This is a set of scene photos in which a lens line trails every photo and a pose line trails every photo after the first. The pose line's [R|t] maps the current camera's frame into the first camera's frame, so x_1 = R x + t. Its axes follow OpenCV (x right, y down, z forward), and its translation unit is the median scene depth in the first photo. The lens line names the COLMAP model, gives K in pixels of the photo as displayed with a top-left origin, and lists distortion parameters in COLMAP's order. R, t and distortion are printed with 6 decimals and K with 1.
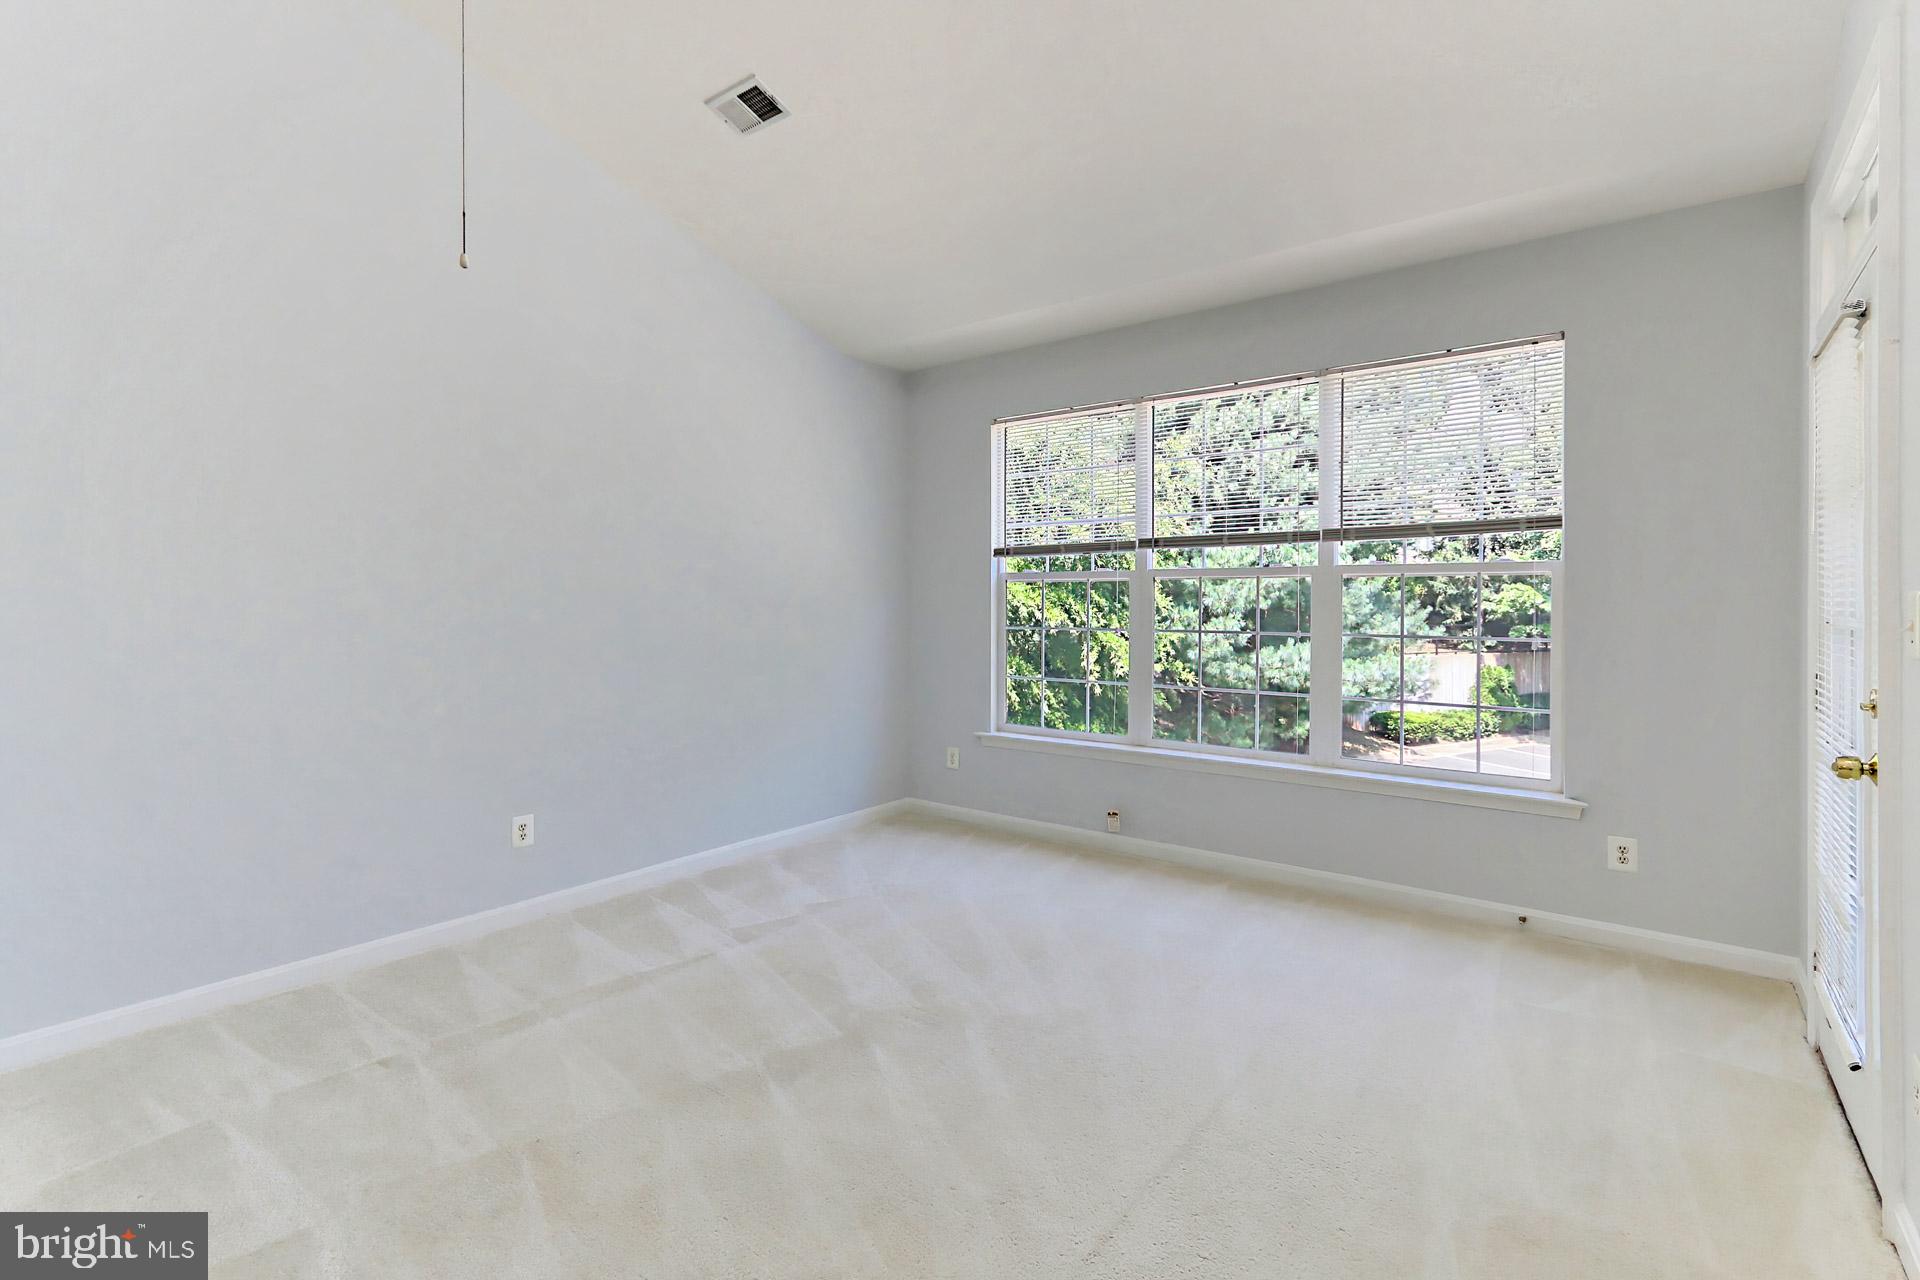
lens RADIAL K [[890.0, 0, 957.3], [0, 890.0, 601.9], [0, 0, 1]] dist [0.005272, -0.001034]
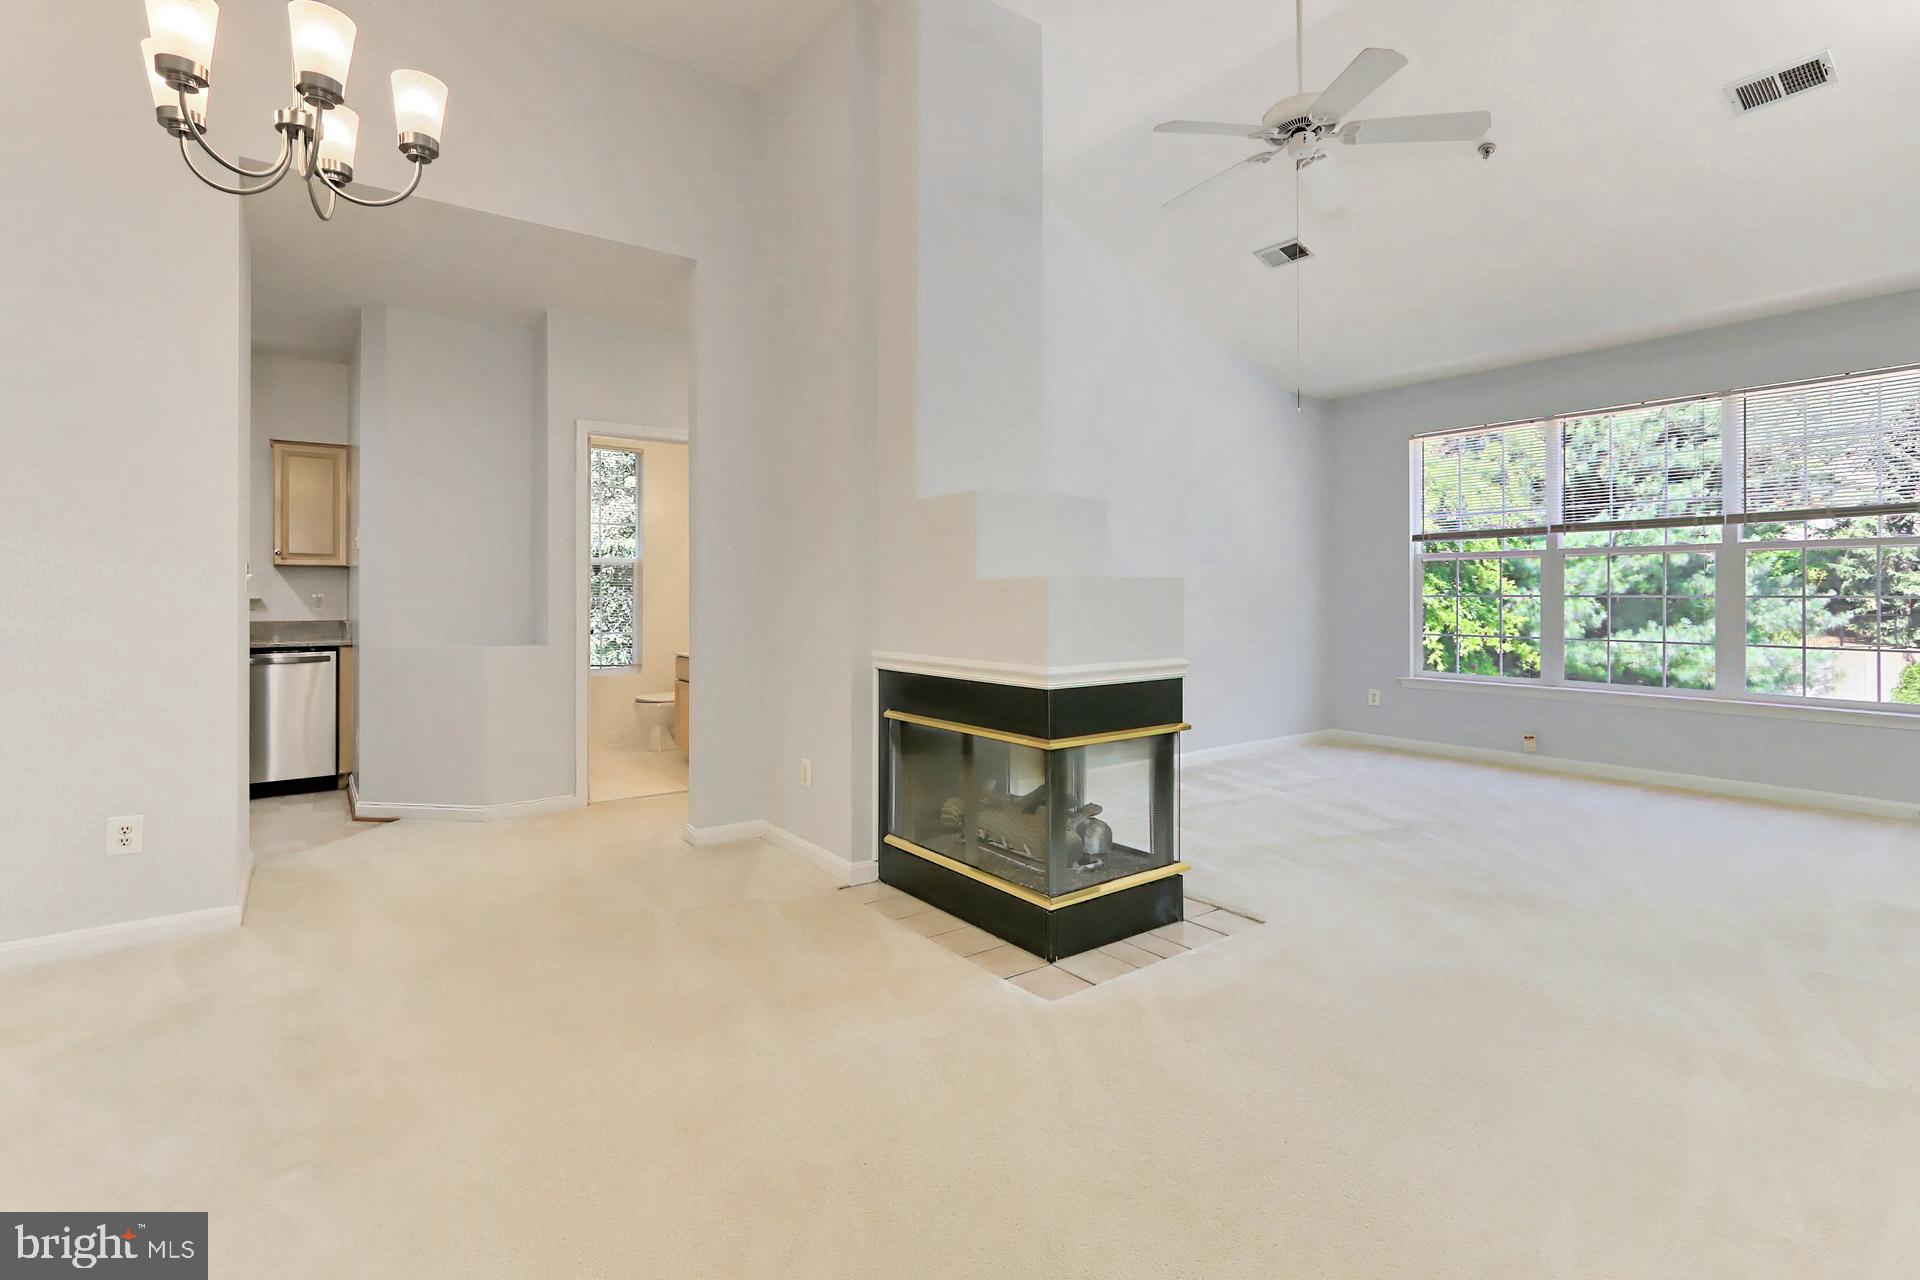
lens RADIAL K [[890.0, 0, 962.3], [0, 890.0, 586.1], [0, 0, 1]] dist [0.005272, -0.001034]
pose [[0.959962, -0.003438, -0.280108, -0.073206], [0.001607, 0.999976, -0.006768, 0.007227], [0.280125, 0.006047, 0.959945, -0.138413]]
